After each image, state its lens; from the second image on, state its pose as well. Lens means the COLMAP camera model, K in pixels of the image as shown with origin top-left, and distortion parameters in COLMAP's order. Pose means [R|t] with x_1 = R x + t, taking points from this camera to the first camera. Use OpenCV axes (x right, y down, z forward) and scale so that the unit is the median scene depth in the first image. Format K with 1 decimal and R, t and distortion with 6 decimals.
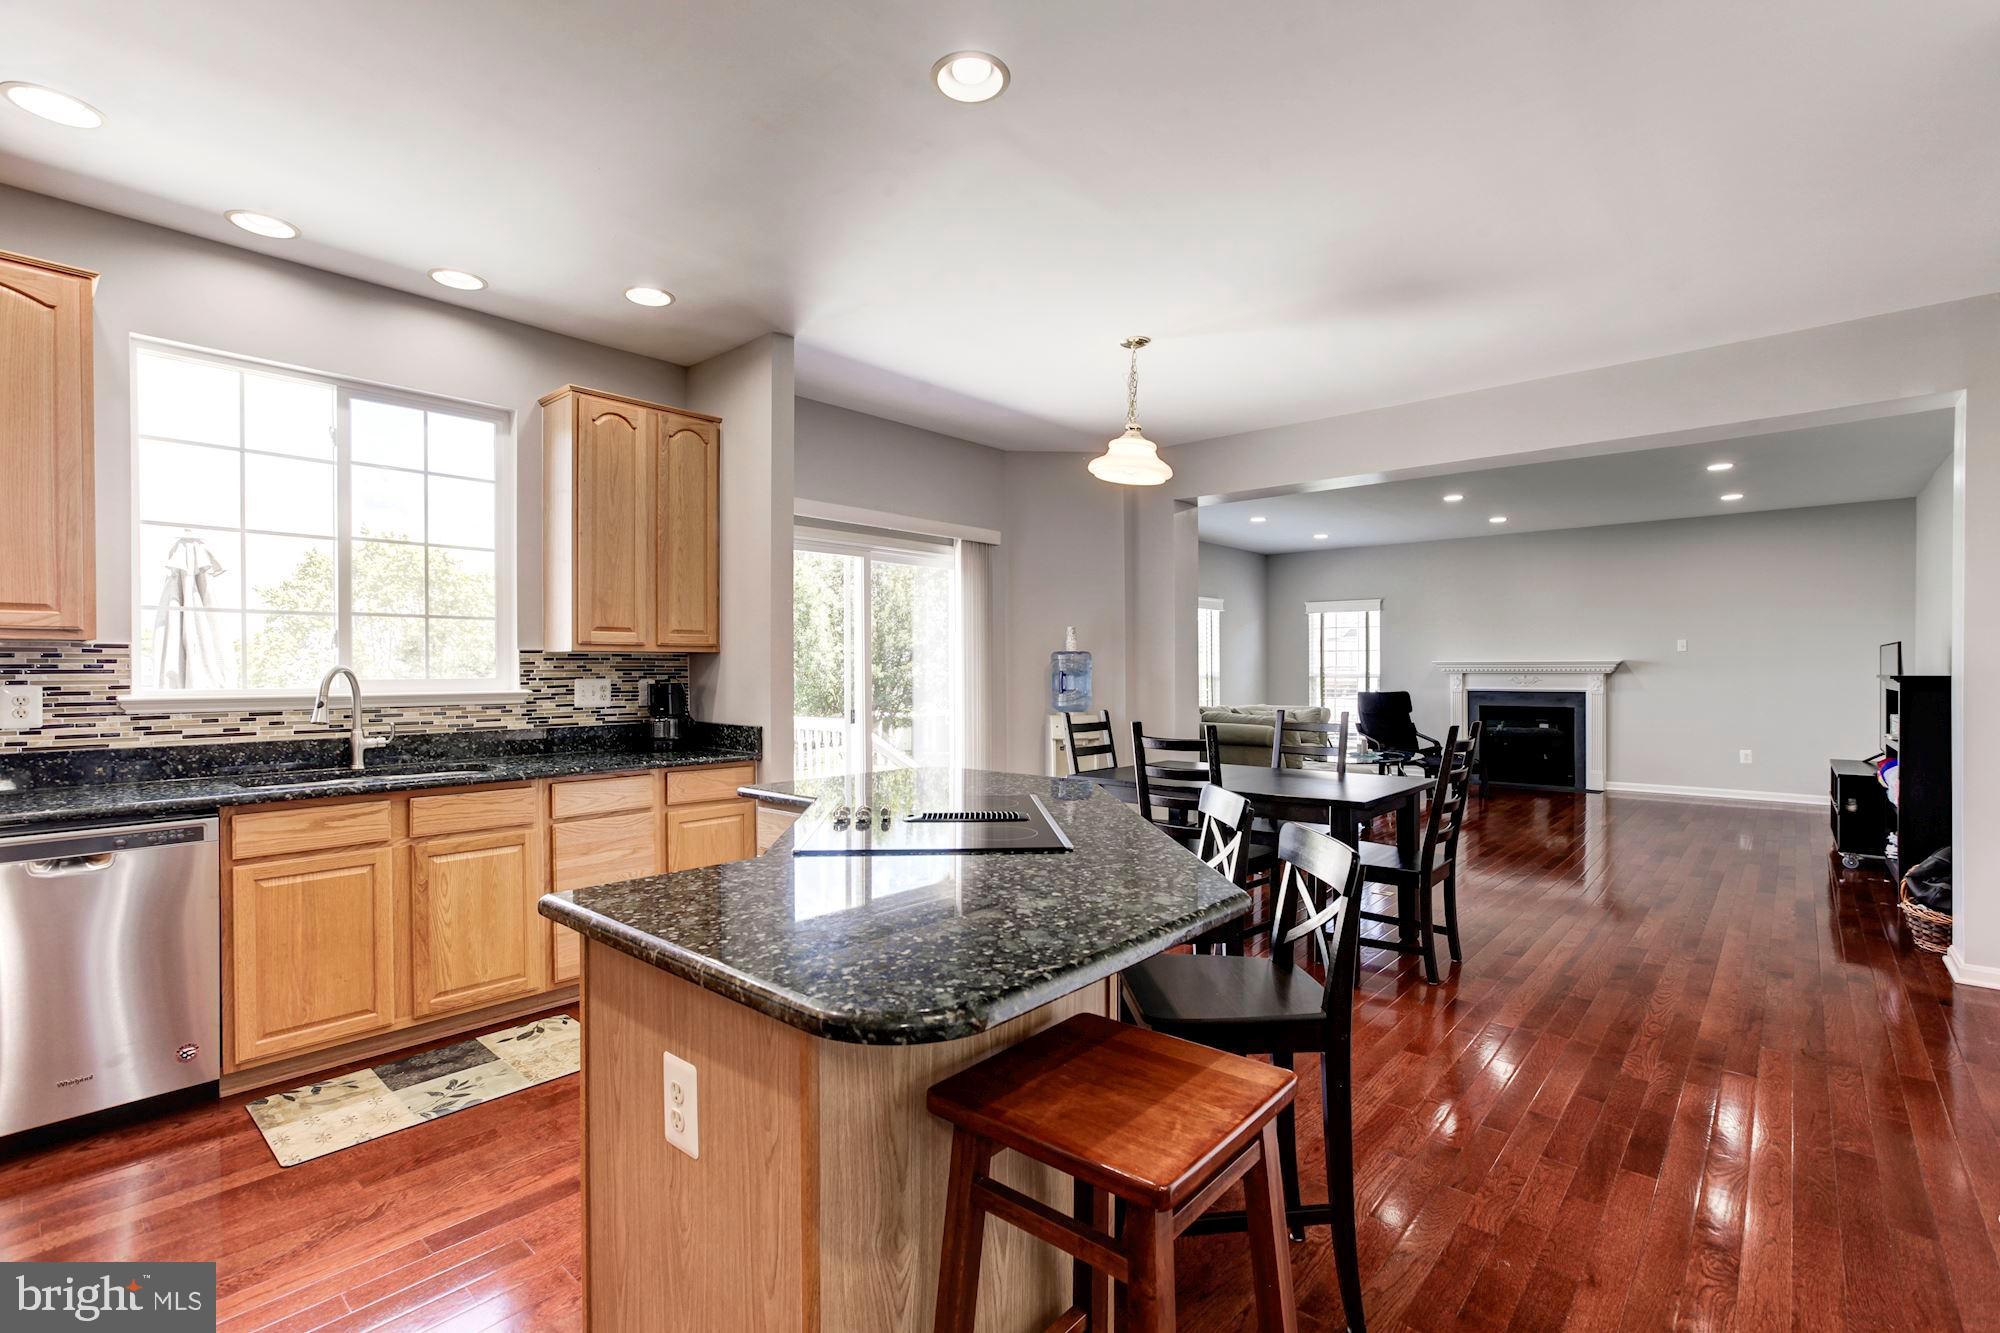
lens RADIAL K [[906.5, 0, 1009.4], [0, 906.5, 678.6], [0, 0, 1]] dist [-0.030976, 0.009369]
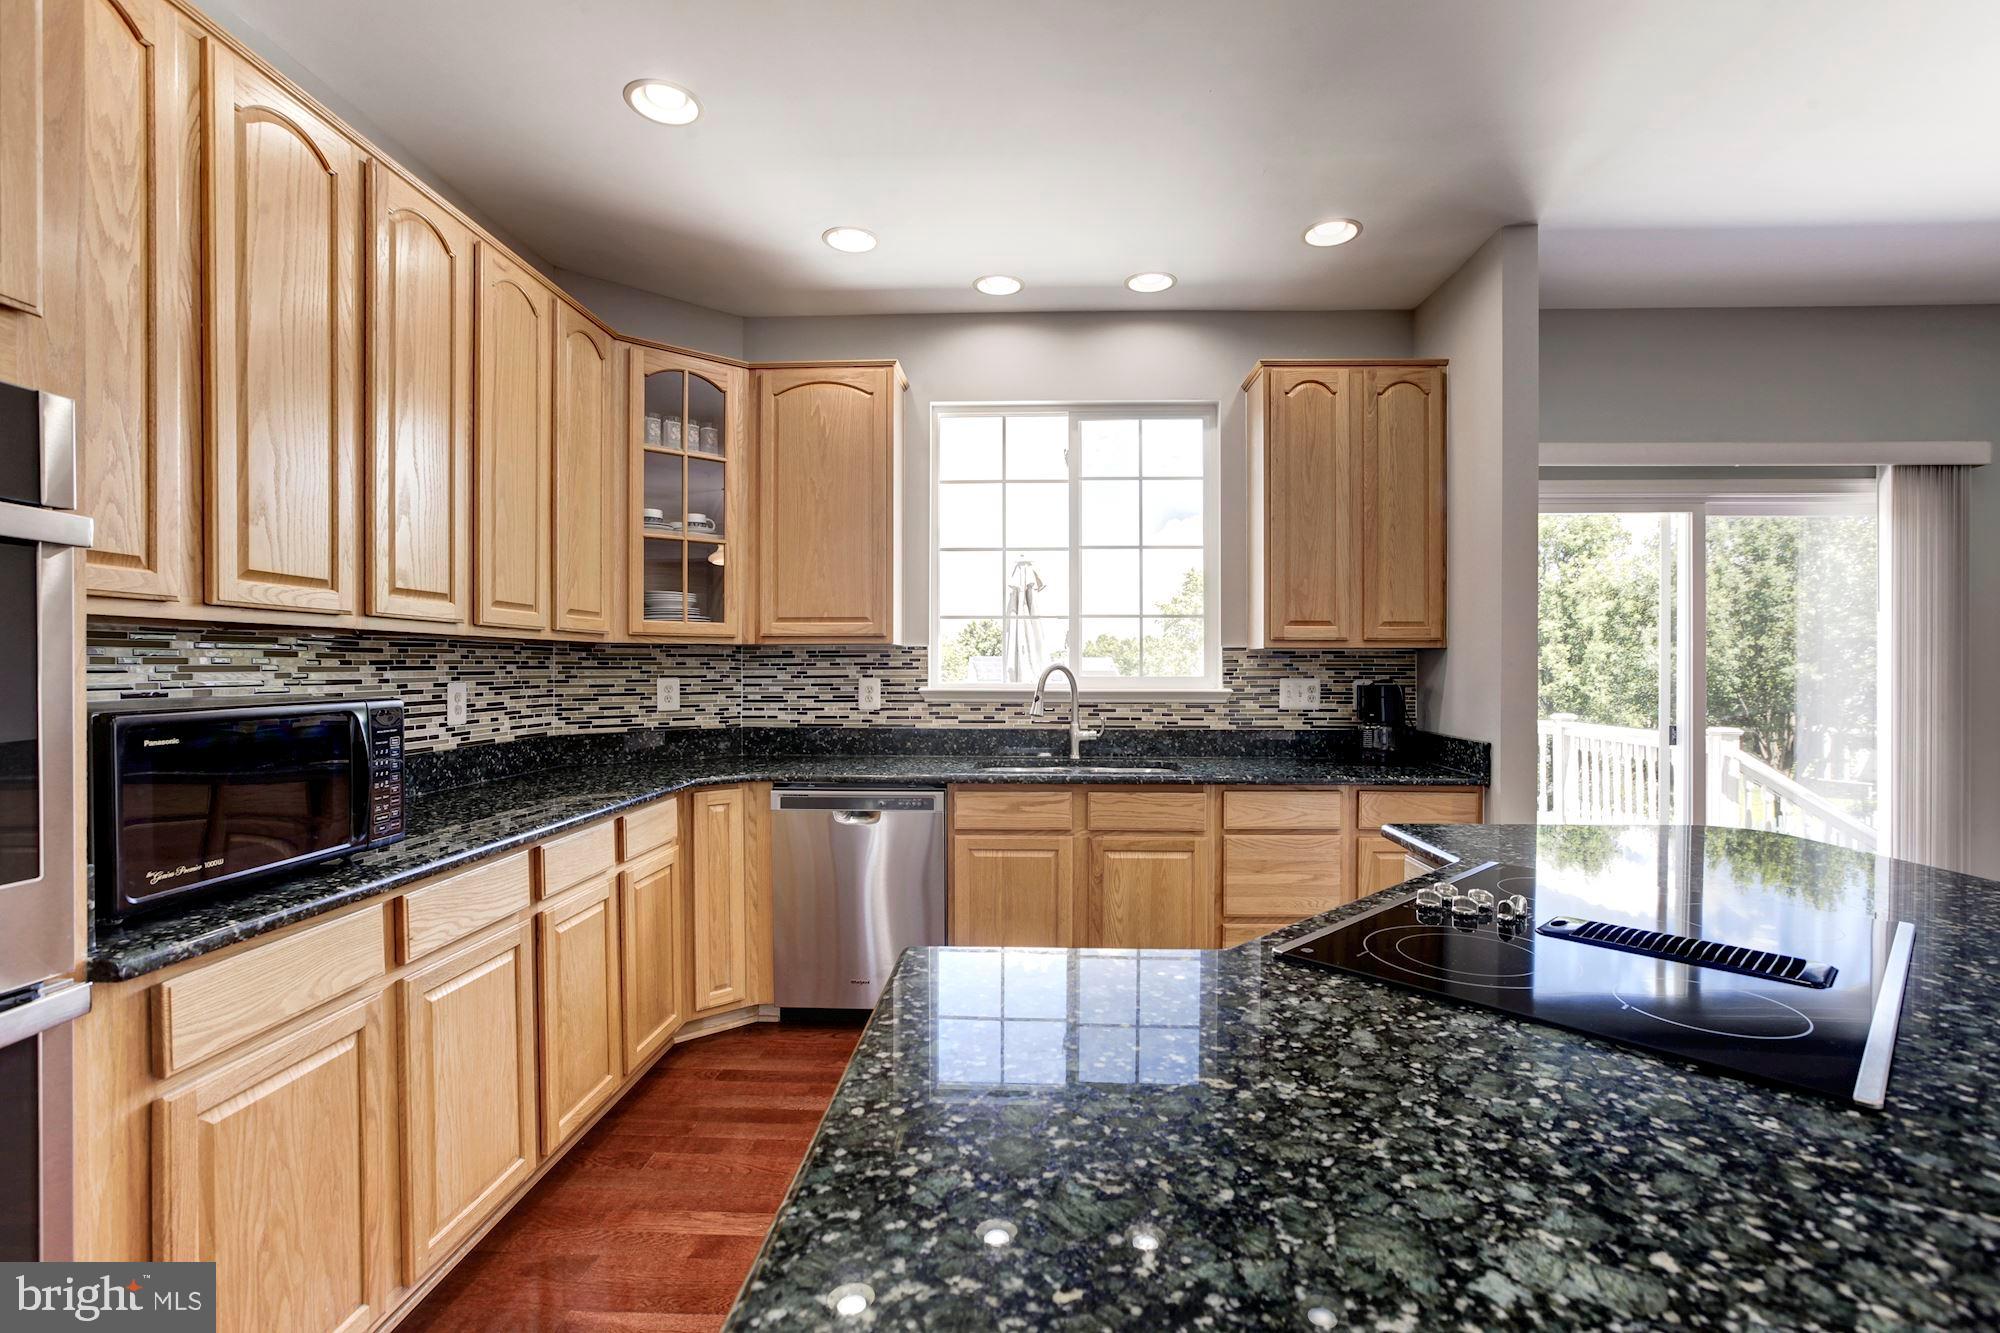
lens RADIAL K [[906.5, 0, 998.1], [0, 906.5, 663.3], [0, 0, 1]] dist [-0.030976, 0.009369]
pose [[0.625154, -0.000051, -0.780501, 0.062197], [-0.012233, 0.999877, -0.009864, -0.002437], [0.780405, 0.015714, 0.625076, 0.201914]]
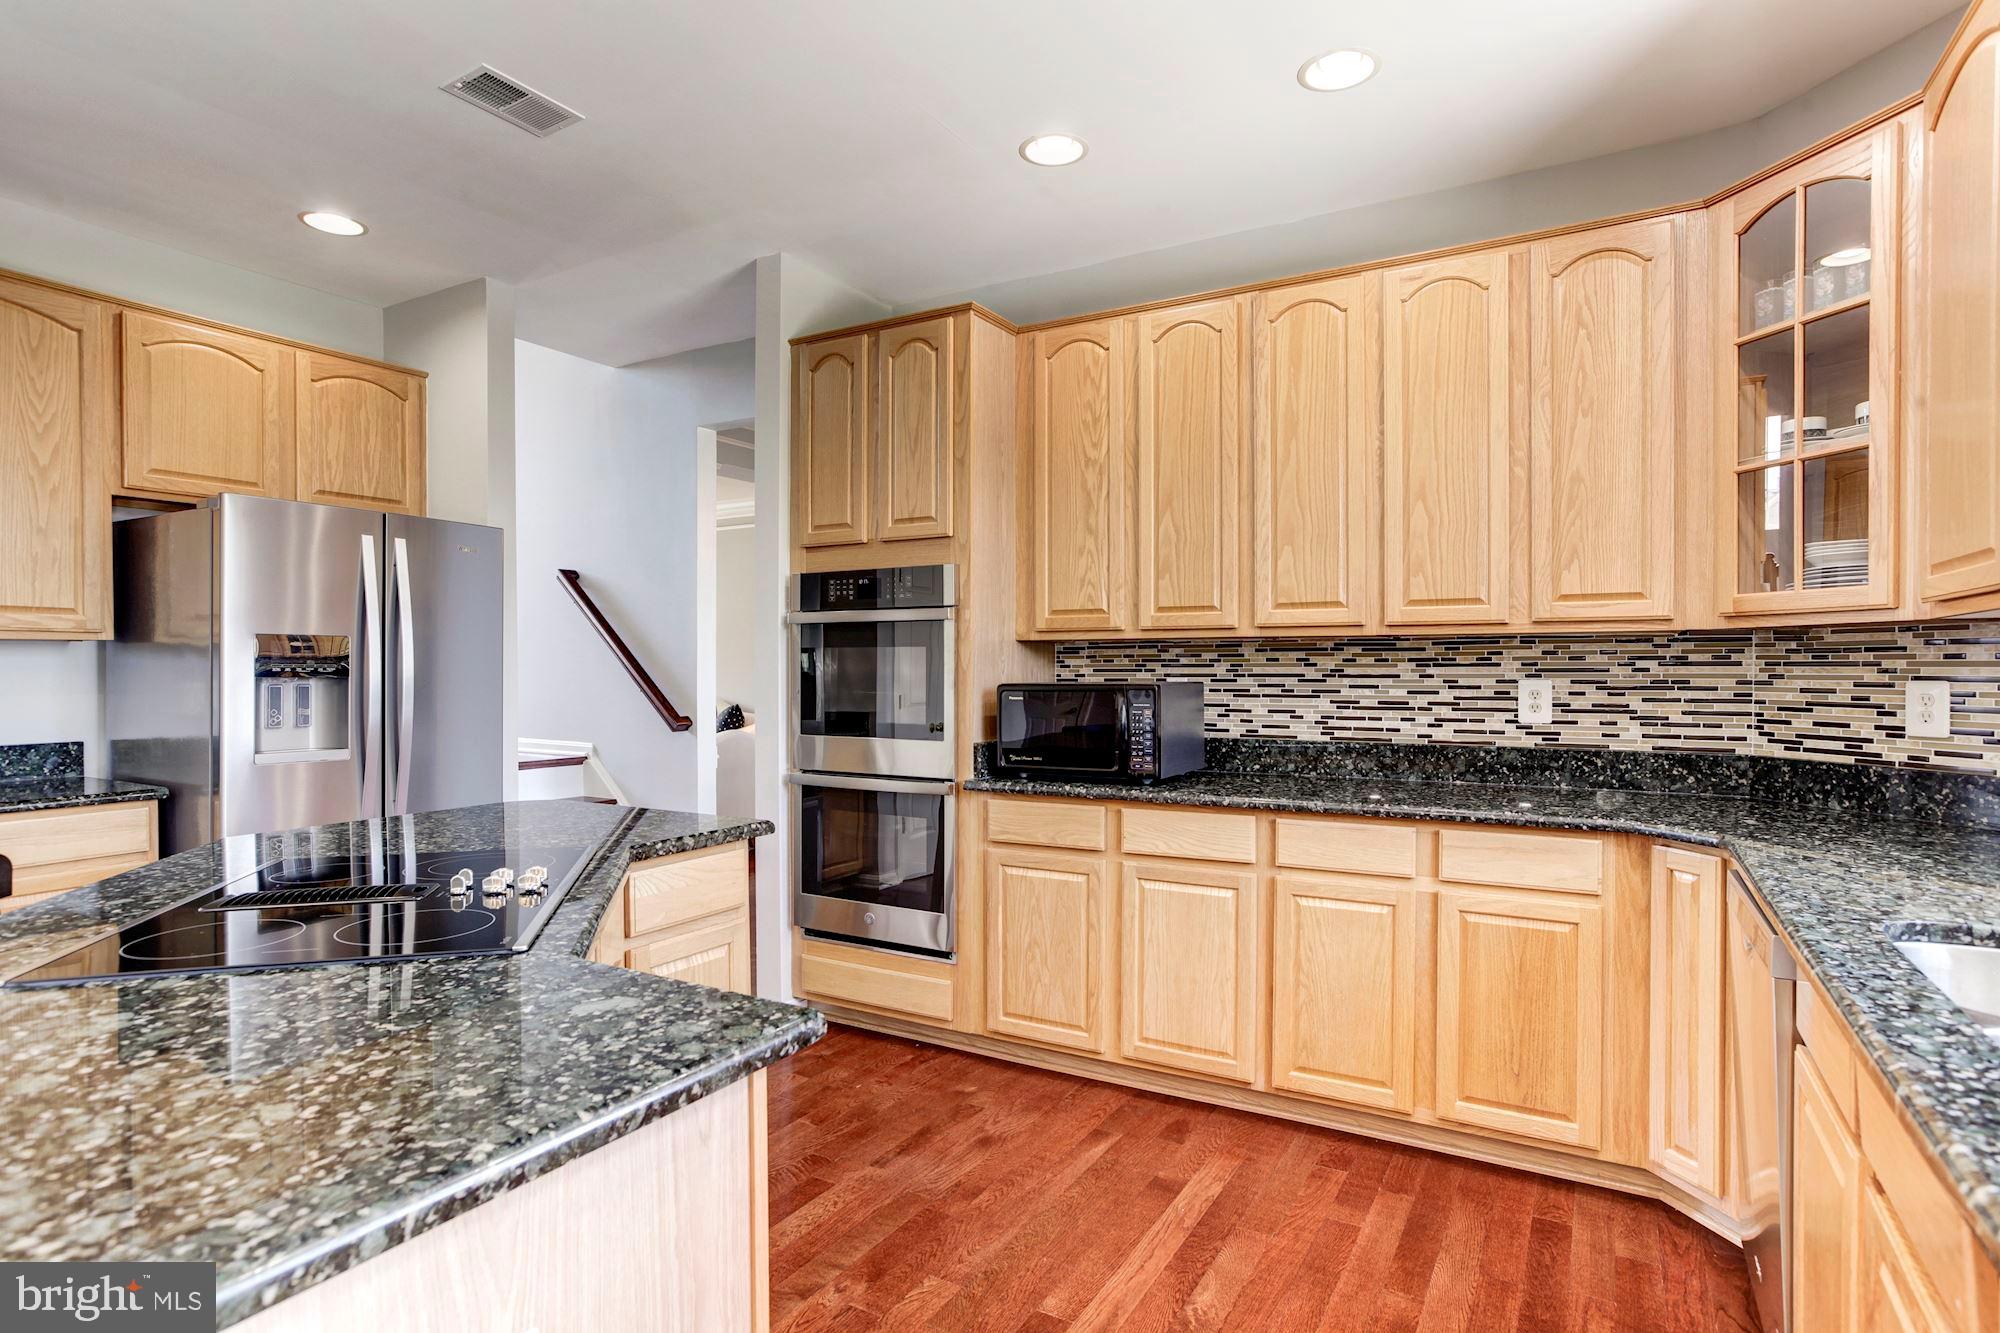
lens RADIAL K [[1030.4, 0, 1015.3], [0, 1030.4, 665.4], [0, 0, 1]] dist [-0.022691, 0.015473]
pose [[-0.980267, 0.003992, -0.197640, -0.221236], [0.001648, 0.999926, 0.012023, -0.009952], [0.197674, 0.011460, -0.980201, 1.013885]]
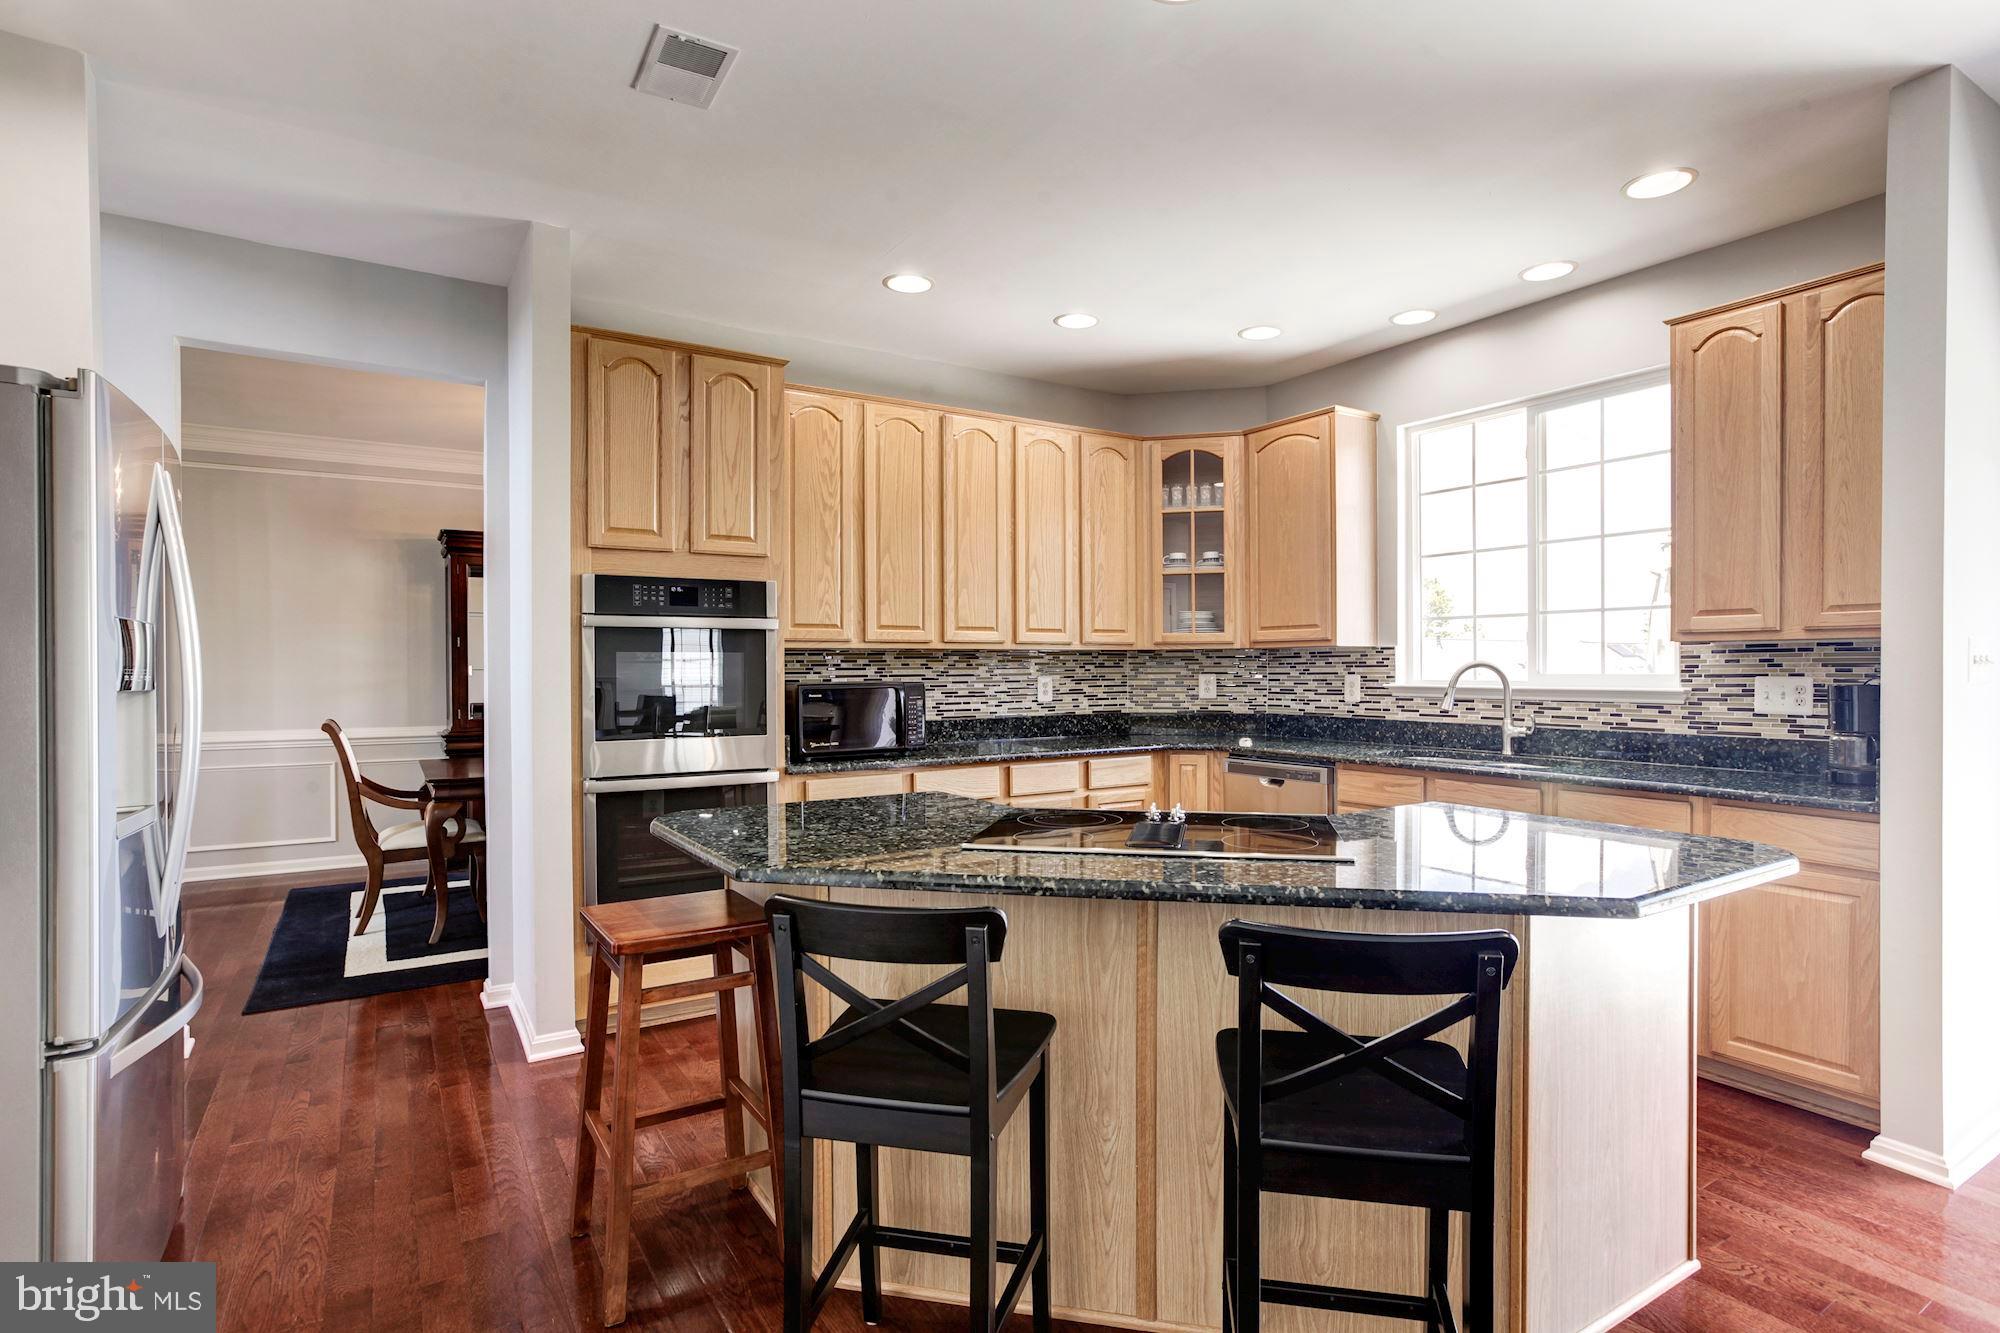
lens RADIAL K [[990.4, 0, 991.5], [0, 990.4, 678.5], [0, 0, 1]] dist [-0.039093, 0.002388]
pose [[-0.294684, 0.015042, -0.955476, 0.523152], [-0.006144, 0.999826, 0.017635, -0.008777], [0.955575, 0.011067, -0.294541, 0.637874]]
